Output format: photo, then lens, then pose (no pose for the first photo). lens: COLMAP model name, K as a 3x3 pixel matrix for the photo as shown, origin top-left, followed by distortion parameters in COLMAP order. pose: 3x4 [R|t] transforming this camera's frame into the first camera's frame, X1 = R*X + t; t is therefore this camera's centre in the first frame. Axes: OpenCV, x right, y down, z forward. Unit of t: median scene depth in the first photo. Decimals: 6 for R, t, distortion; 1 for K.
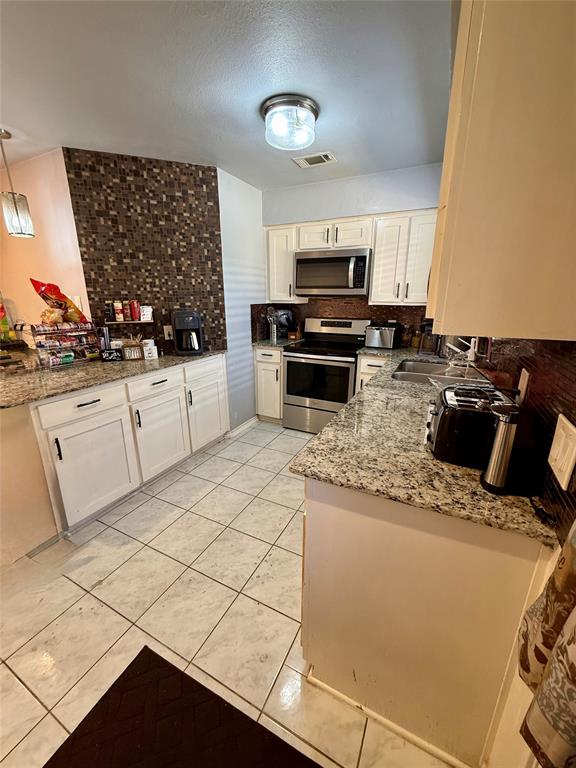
lens RADIAL K [[307.6, 0, 287.9], [0, 307.6, 384.8], [0, 0, 1]] dist [0.001968, -0.000210]
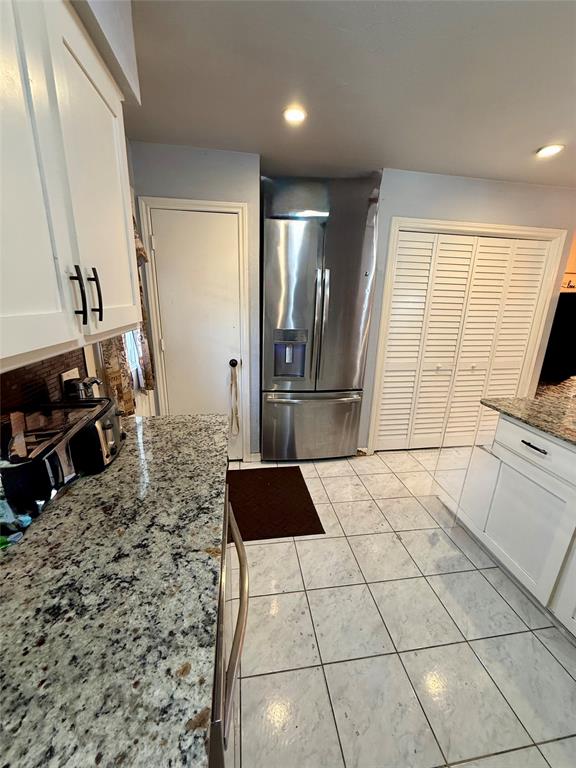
lens RADIAL K [[307.6, 0, 289.7], [0, 307.6, 385.6], [0, 0, 1]] dist [0.001968, -0.000210]
pose [[-0.811809, 0.138687, -0.567214, 0.232221], [-0.188895, 0.856780, 0.479839, -0.252617], [0.552525, 0.496682, -0.669345, 0.796850]]
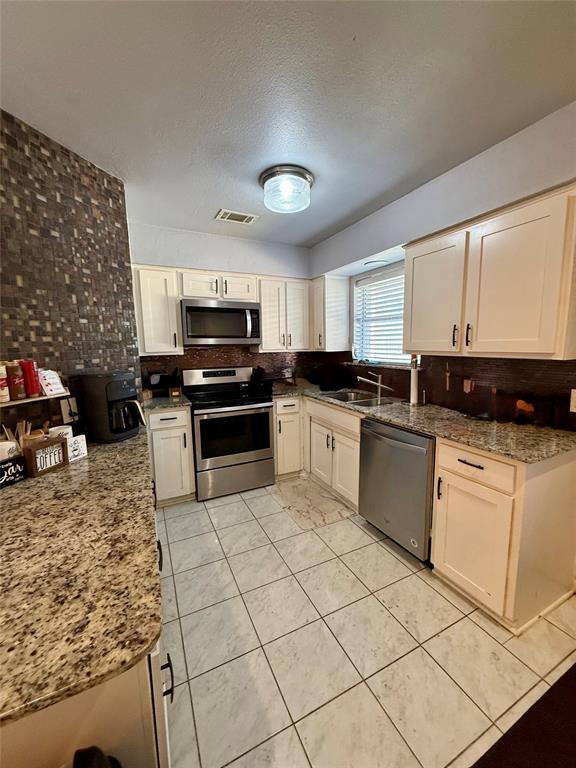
lens RADIAL K [[307.6, 0, 291.7], [0, 307.6, 383.7], [0, 0, 1]] dist [0.001968, -0.000210]
pose [[0.600503, -0.116720, 0.791058, -0.636339], [0.237401, 0.970707, -0.036987, -0.104126], [-0.763568, 0.210009, 0.610622, 0.329917]]
